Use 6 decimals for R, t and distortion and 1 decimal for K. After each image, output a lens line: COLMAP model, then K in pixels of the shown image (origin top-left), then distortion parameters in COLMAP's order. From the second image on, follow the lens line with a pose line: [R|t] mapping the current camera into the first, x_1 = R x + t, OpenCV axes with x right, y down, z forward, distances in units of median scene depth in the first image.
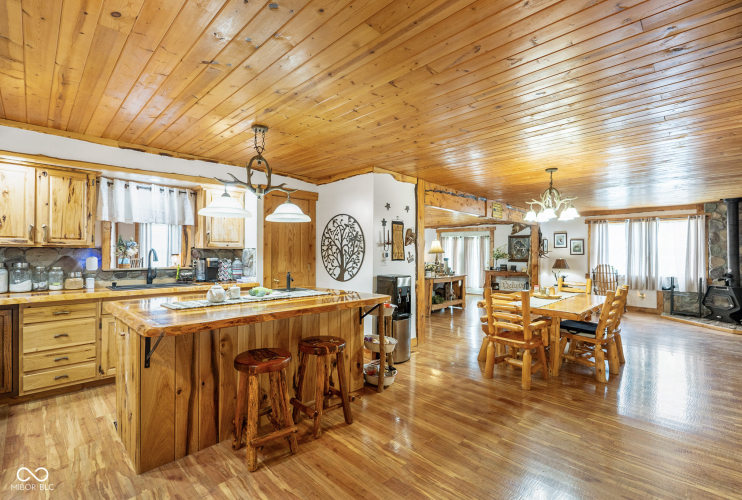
lens RADIAL K [[378.9, 0, 370.3], [0, 378.9, 249.5], [0, 0, 1]] dist [-0.002745, -0.001205]
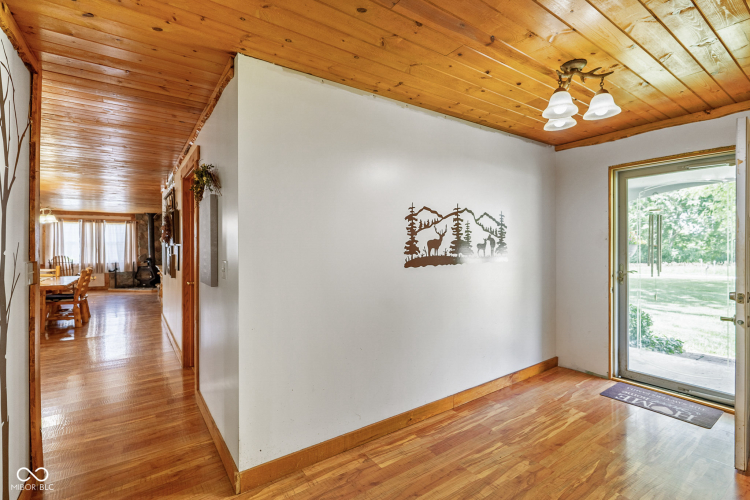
lens RADIAL K [[342.3, 0, 369.4], [0, 342.3, 247.8], [0, 0, 1]] dist [-0.000695, -0.000745]
pose [[0.244644, -0.015068, 0.969496, -0.424639], [-0.002649, 0.999865, 0.016208, -0.013193], [-0.969609, -0.006533, 0.244572, -0.478696]]
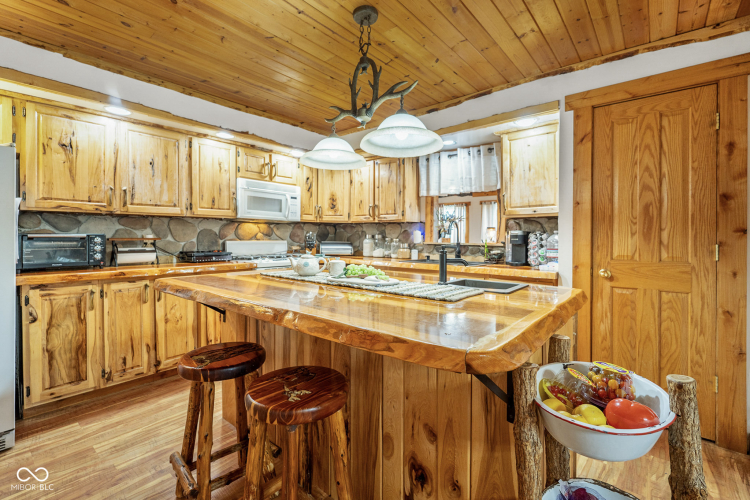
lens RADIAL K [[327.0, 0, 331.8], [0, 327.0, 228.9], [0, 0, 1]] dist [0.001062, 0.000057]
pose [[0.050371, -0.026464, -0.998380, 0.130303], [-0.005419, 0.999627, -0.026770, 0.028380], [0.998716, 0.006759, 0.050209, 0.488967]]
